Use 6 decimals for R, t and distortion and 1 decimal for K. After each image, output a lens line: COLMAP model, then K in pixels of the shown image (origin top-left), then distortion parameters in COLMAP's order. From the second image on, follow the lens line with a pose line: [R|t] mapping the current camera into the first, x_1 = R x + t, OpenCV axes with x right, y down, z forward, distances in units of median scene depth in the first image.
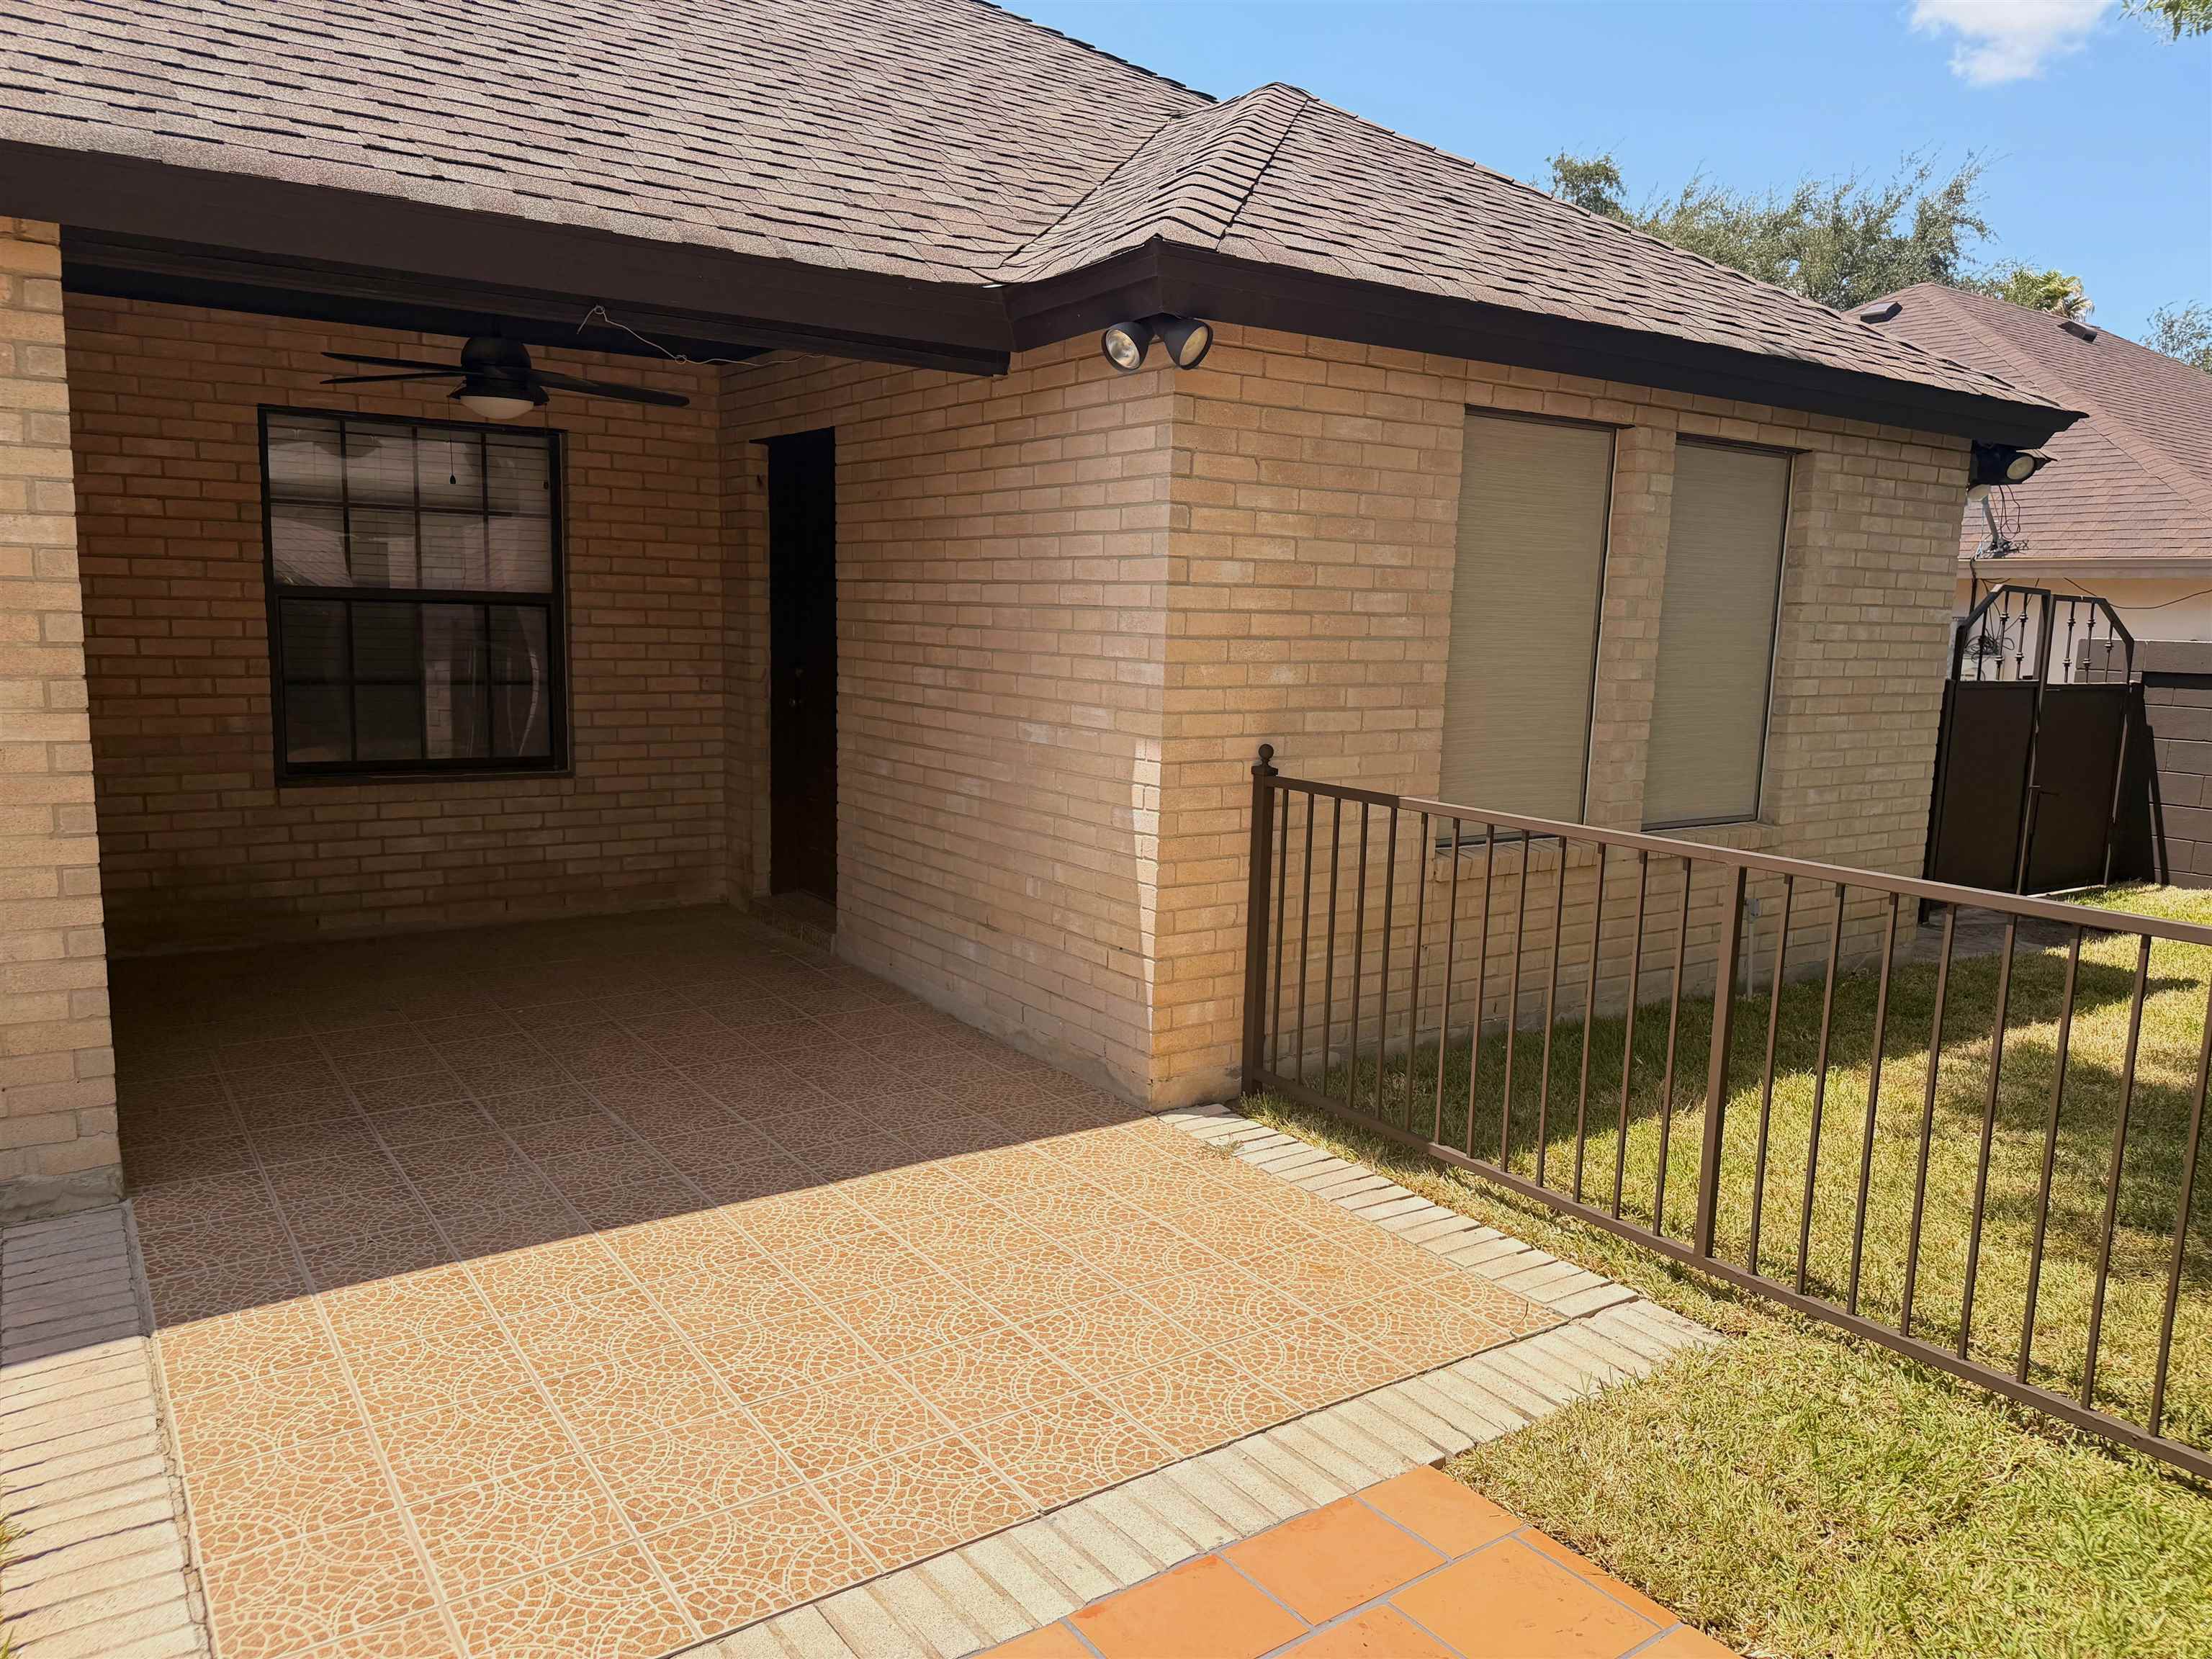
lens RADIAL K [[1563.1, 0, 1106.0], [0, 1563.1, 829.5], [0, 0, 1]] dist [0.095113, -0.145227]
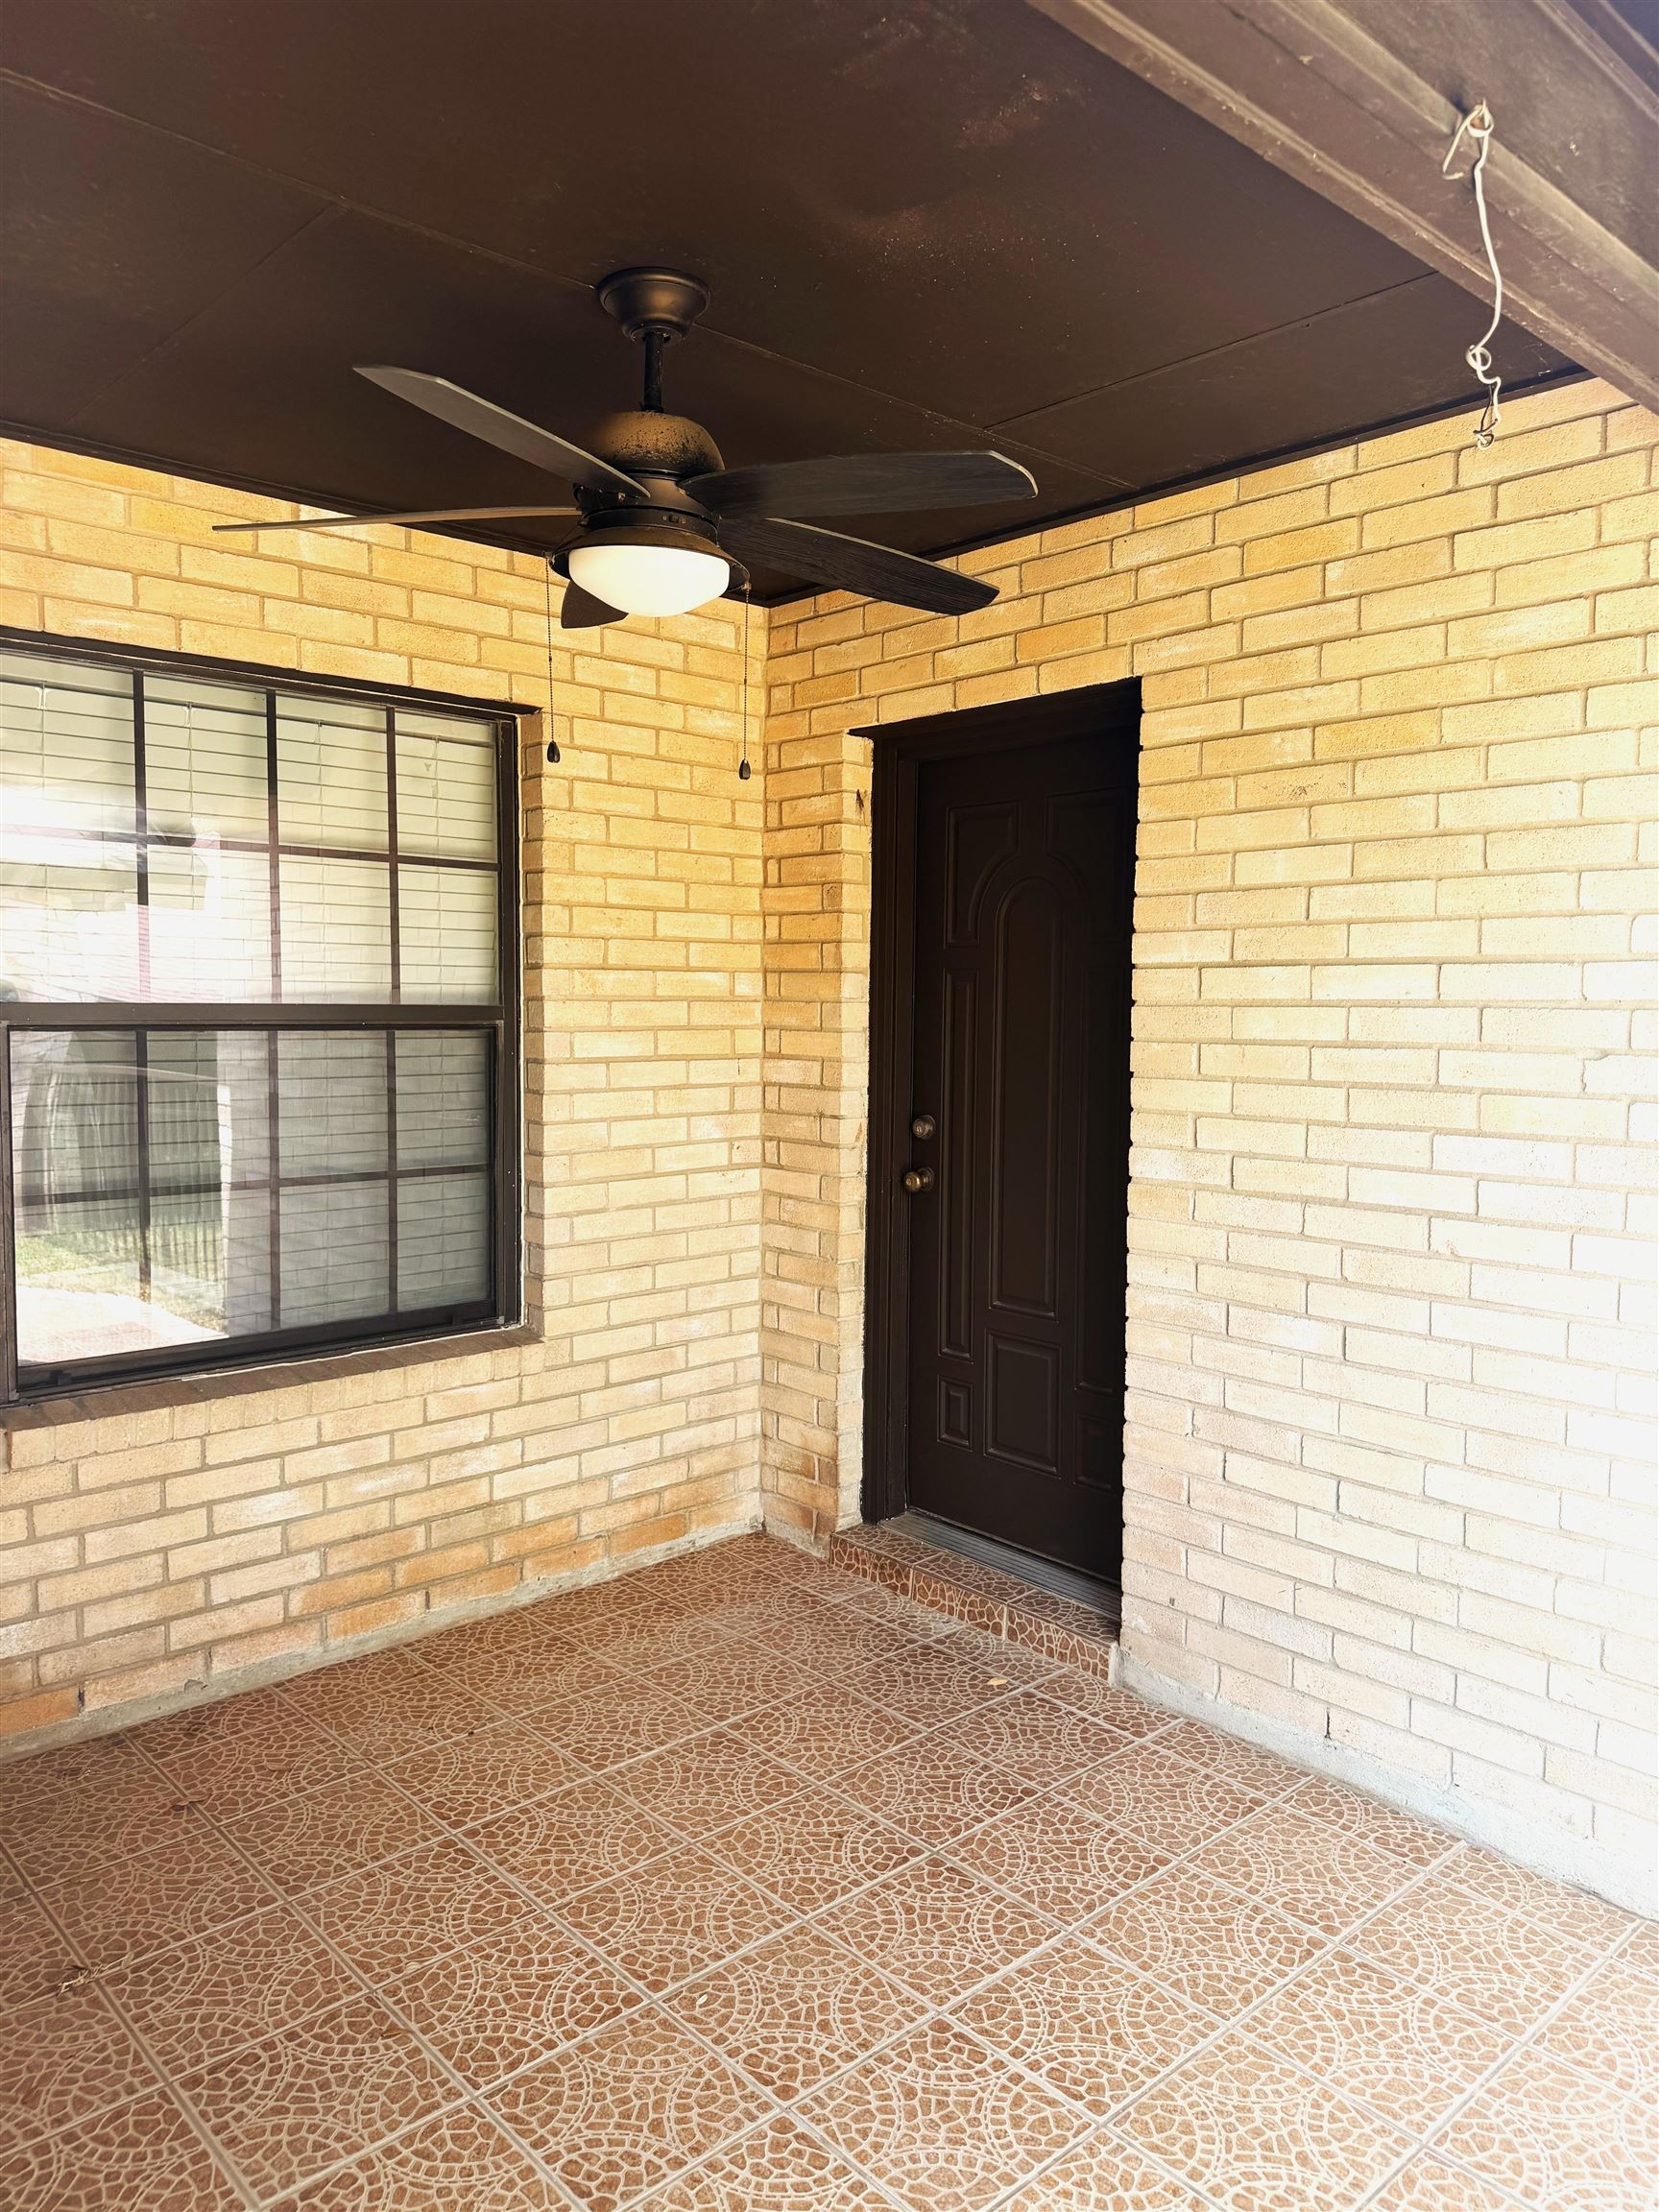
lens RADIAL K [[1543.8, 0, 834.1], [0, 1543.8, 1084.9], [0, 0, 1]] dist [0.057589, -0.024699]
pose [[0.989852, -0.032533, 0.138327, -0.296898], [0.043694, 0.995961, -0.078432, -0.071594], [-0.135217, 0.083680, 0.987276, 0.435391]]
